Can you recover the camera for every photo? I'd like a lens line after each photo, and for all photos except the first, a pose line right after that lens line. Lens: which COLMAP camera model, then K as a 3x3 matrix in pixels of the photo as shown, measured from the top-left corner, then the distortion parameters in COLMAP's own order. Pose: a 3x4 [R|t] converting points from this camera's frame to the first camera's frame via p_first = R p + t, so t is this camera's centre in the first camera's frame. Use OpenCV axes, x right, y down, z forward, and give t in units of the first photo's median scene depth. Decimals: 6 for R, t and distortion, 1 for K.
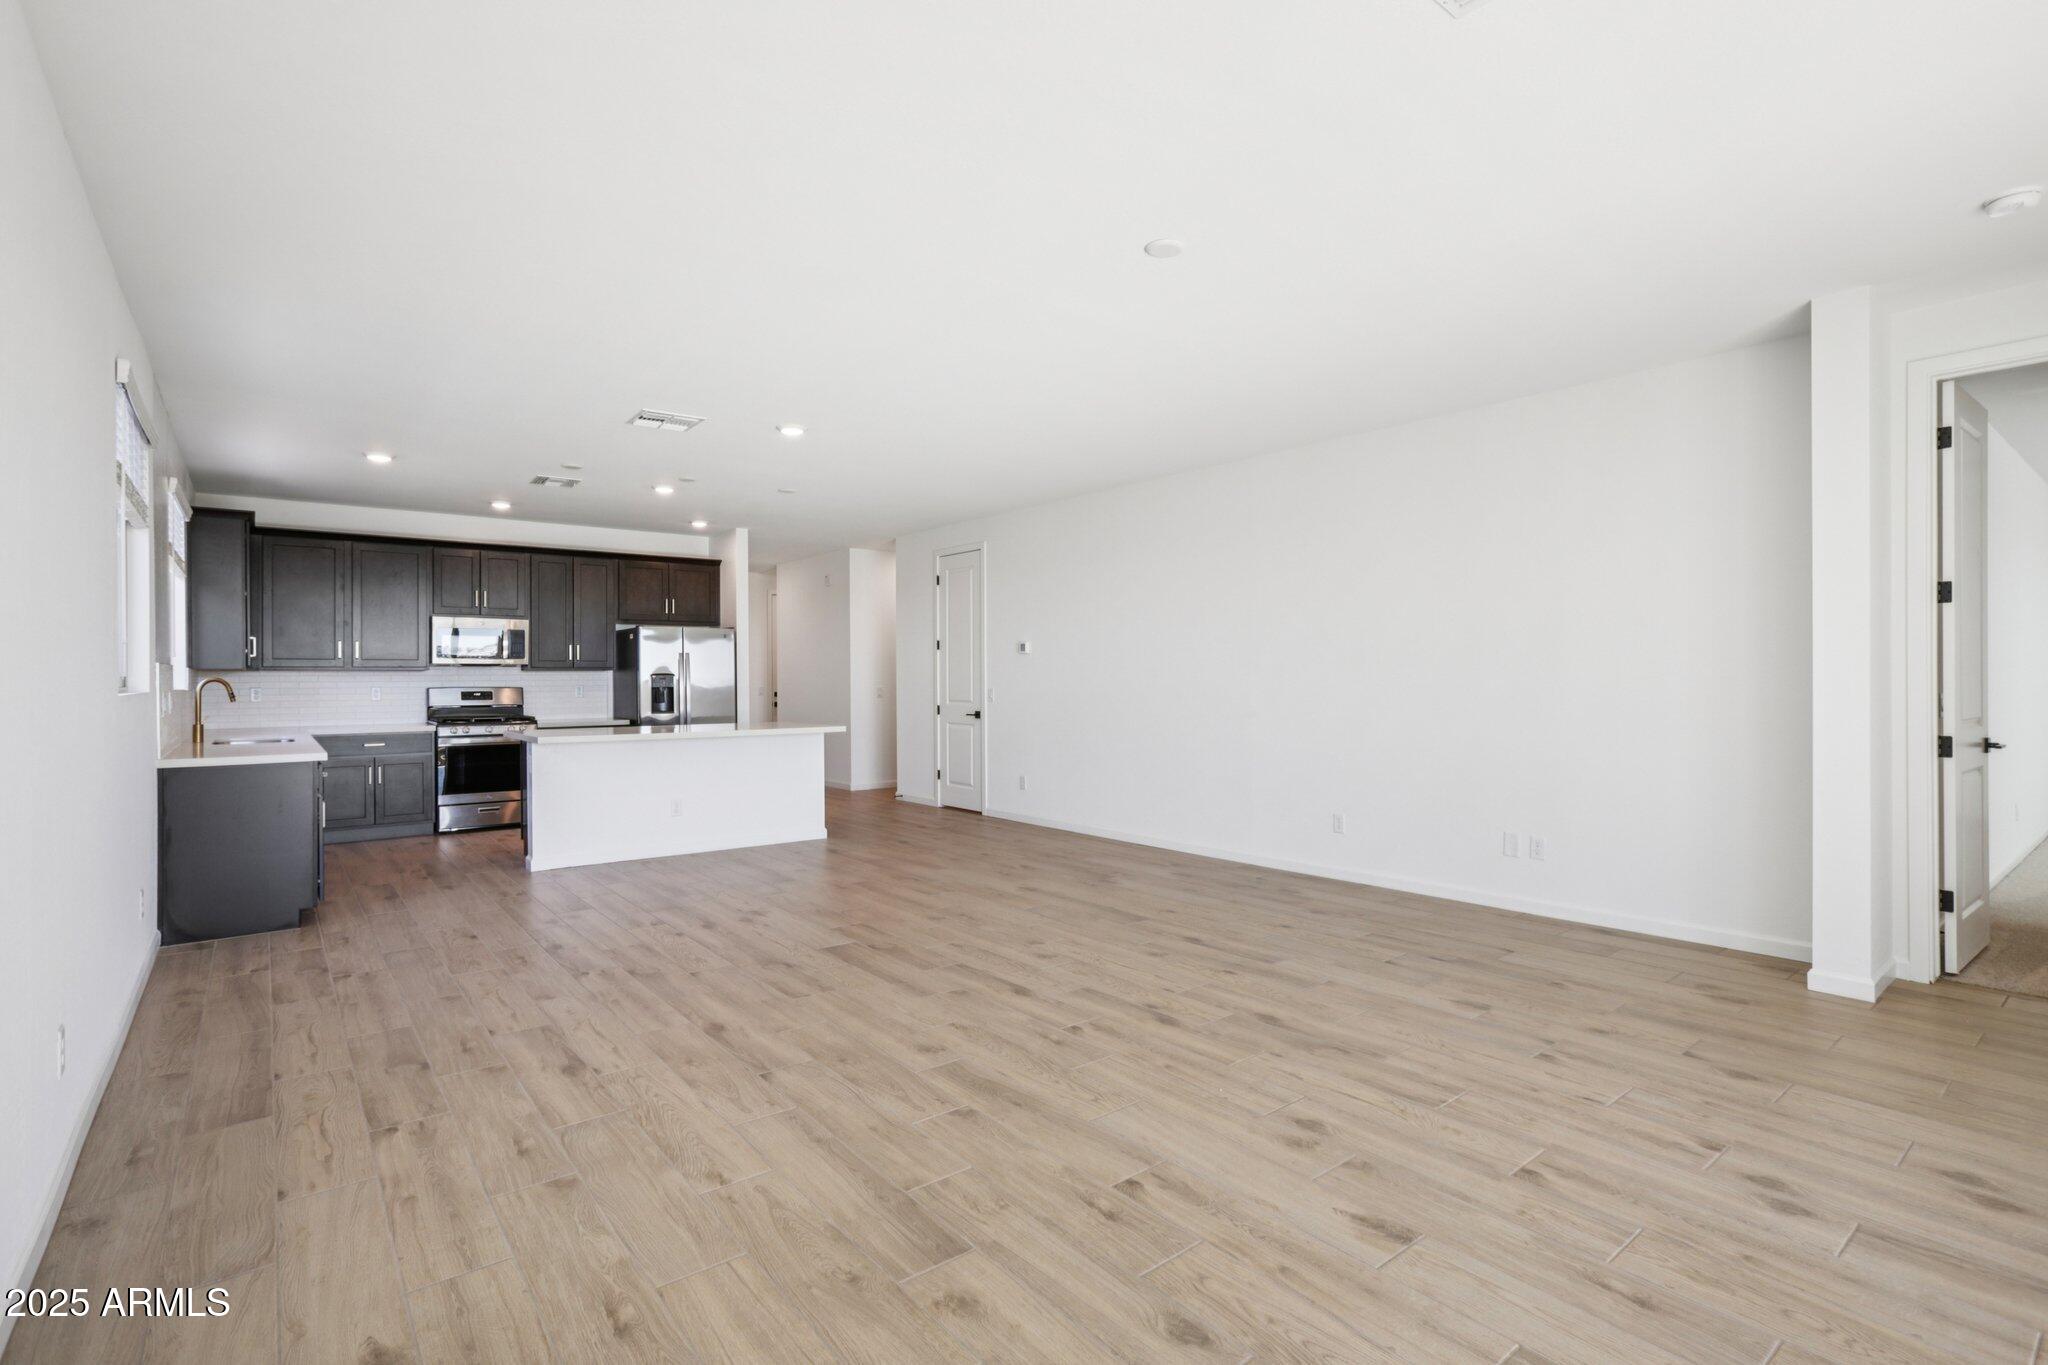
lens RADIAL K [[960.5, 0, 1020.3], [0, 960.5, 680.7], [0, 0, 1]] dist [-0.008325, 0.003245]
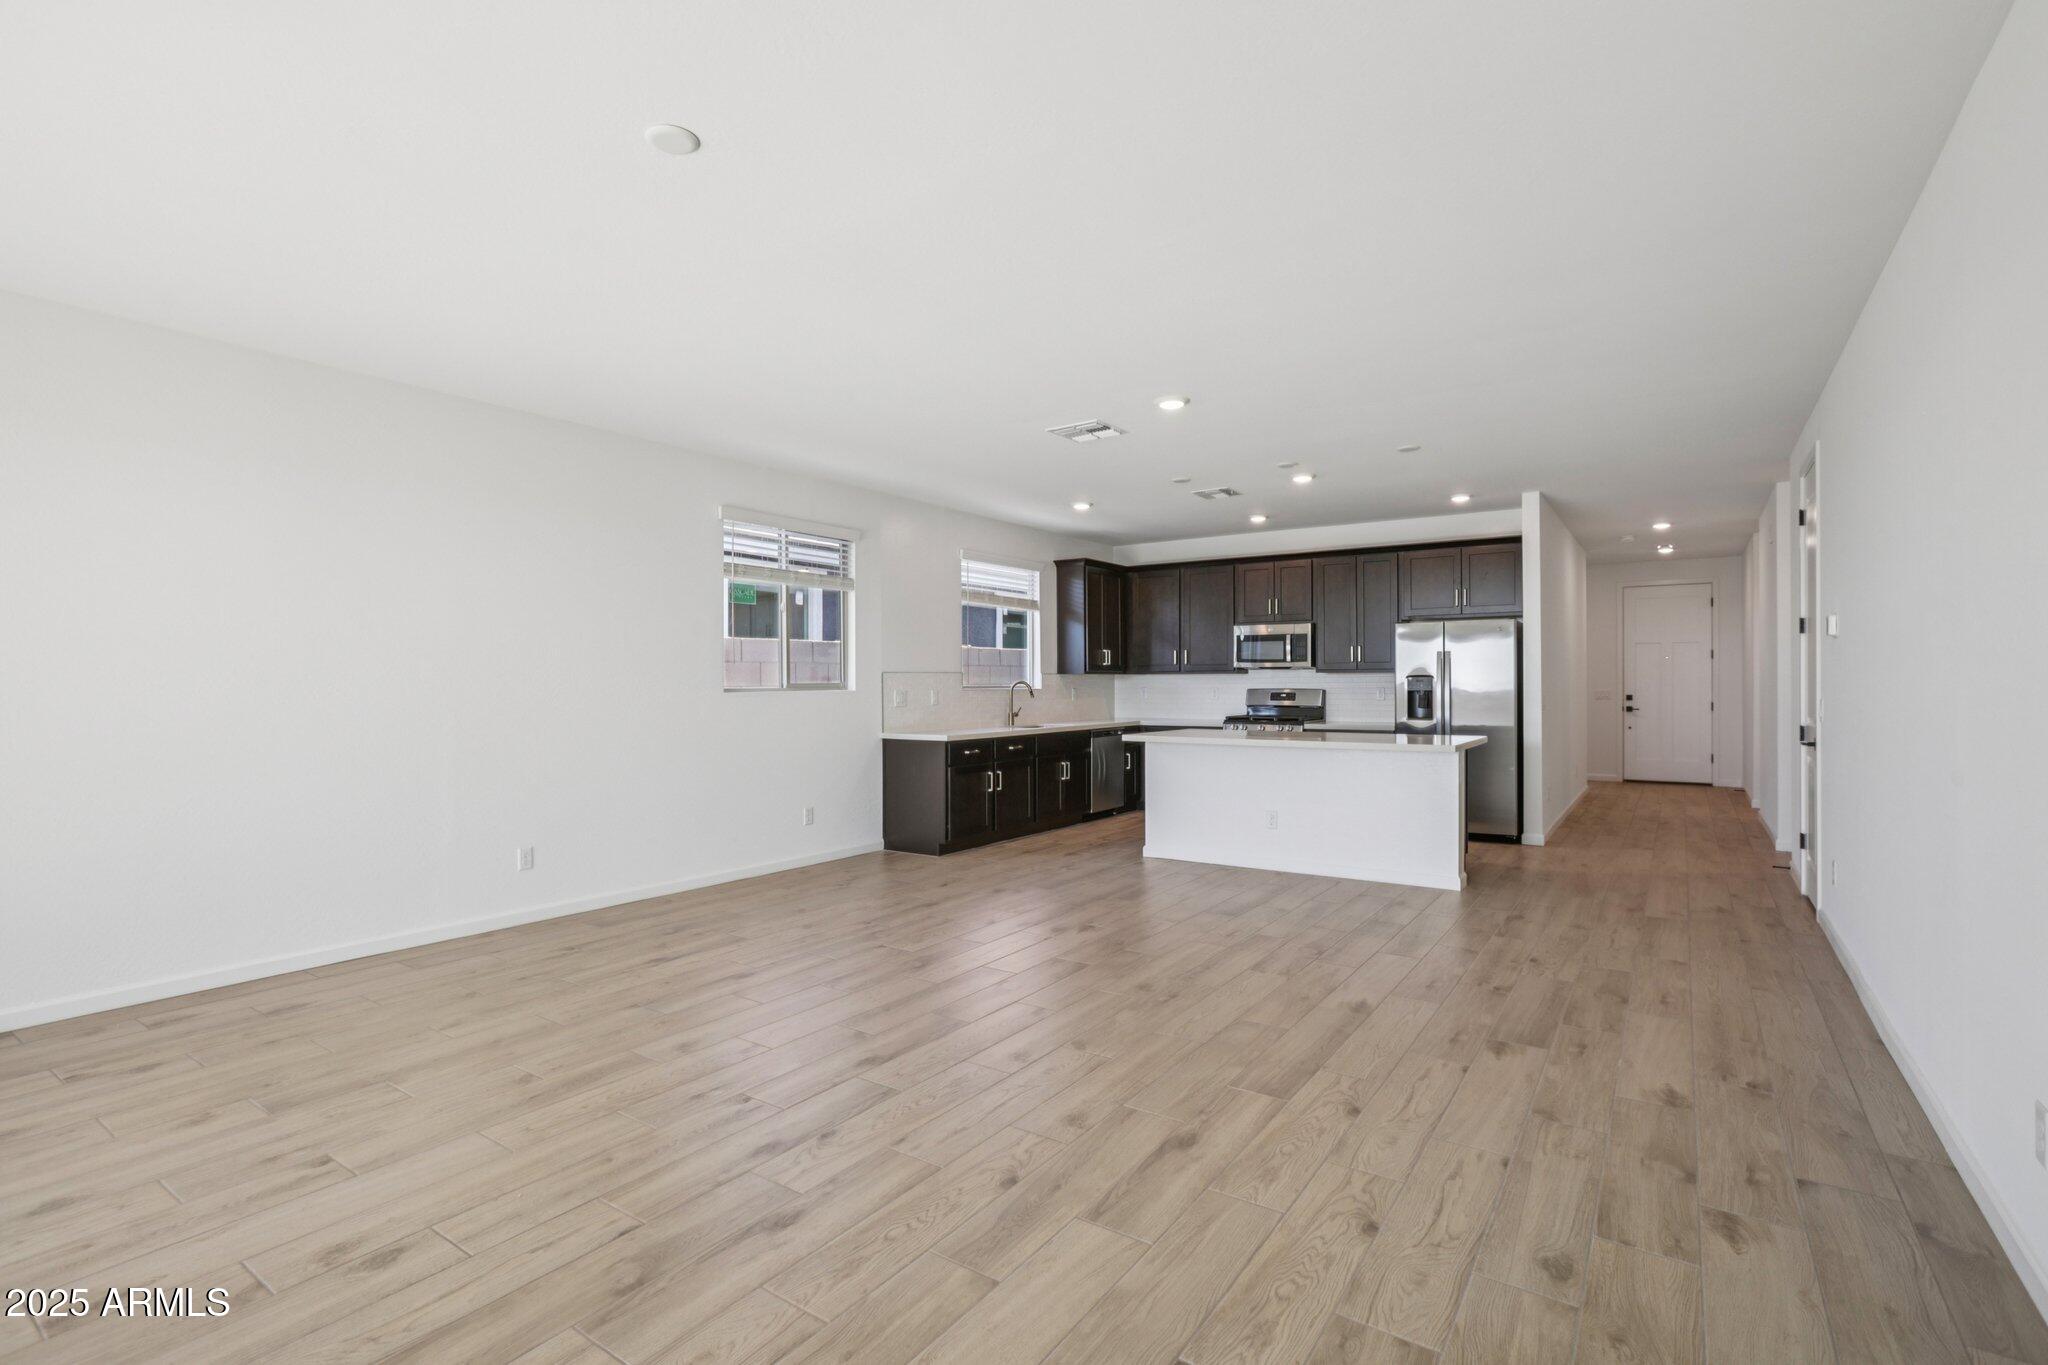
lens RADIAL K [[960.5, 0, 1021.3], [0, 960.5, 679.5], [0, 0, 1]] dist [-0.008325, 0.003245]
pose [[0.290601, 0.001871, -0.956843, 0.429276], [-0.004091, 0.999991, 0.000713, -0.003324], [0.956836, 0.003707, 0.290606, 0.456210]]
